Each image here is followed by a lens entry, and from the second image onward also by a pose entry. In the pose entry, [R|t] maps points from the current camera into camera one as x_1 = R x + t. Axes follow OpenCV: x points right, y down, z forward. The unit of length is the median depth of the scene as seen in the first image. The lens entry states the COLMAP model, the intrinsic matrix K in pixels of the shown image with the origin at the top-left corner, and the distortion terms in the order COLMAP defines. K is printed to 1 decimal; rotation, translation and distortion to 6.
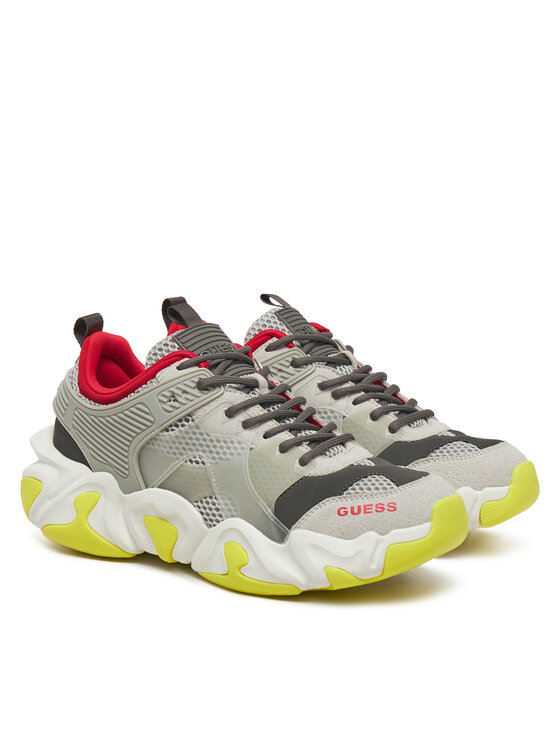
lens RADIAL K [[1811.4, 0, 280.6], [0, 1811.4, 373.2], [0, 0, 1]] dist [-0.621109, 0.000000]
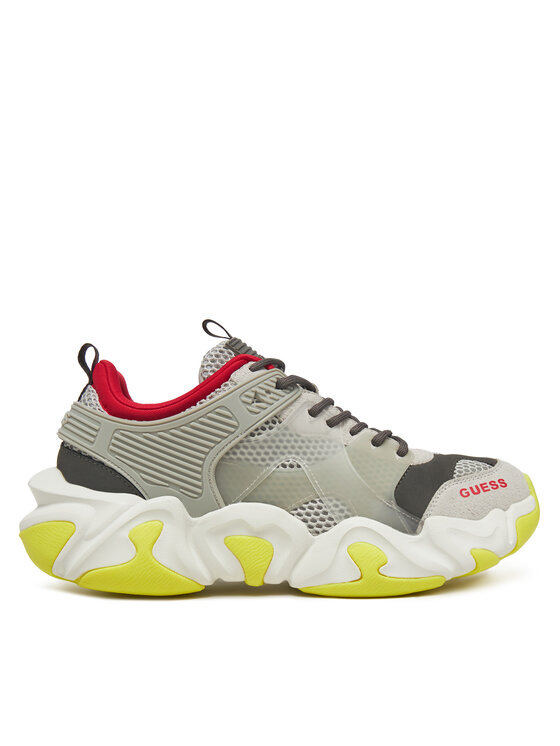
lens RADIAL K [[890.0, 0, 280.8], [0, 890.0, 373.5], [0, 0, 1]] dist [-0.138857, 0.000000]
pose [[0.821053, 0.006873, 0.570811, -0.307647], [0.123971, 0.973916, -0.190047, 0.088547], [-0.557228, 0.226803, 0.798785, 0.632263]]
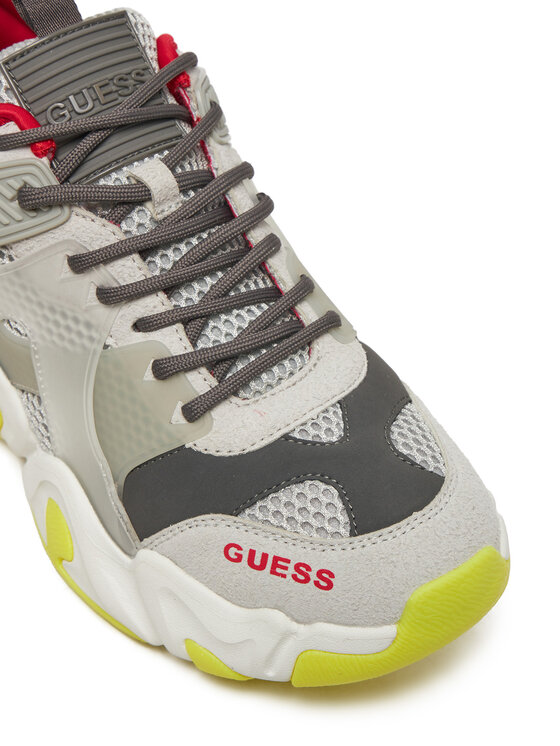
lens RADIAL K [[1520.3, 0, 281.1], [0, 1520.3, 373.9], [0, 0, 1]] dist [-0.010593, 0.000000]
pose [[0.954865, 0.227924, -0.190485, 0.111033], [-0.070072, 0.796014, 0.601208, -0.207223], [0.288658, -0.560725, 0.776057, 0.676978]]
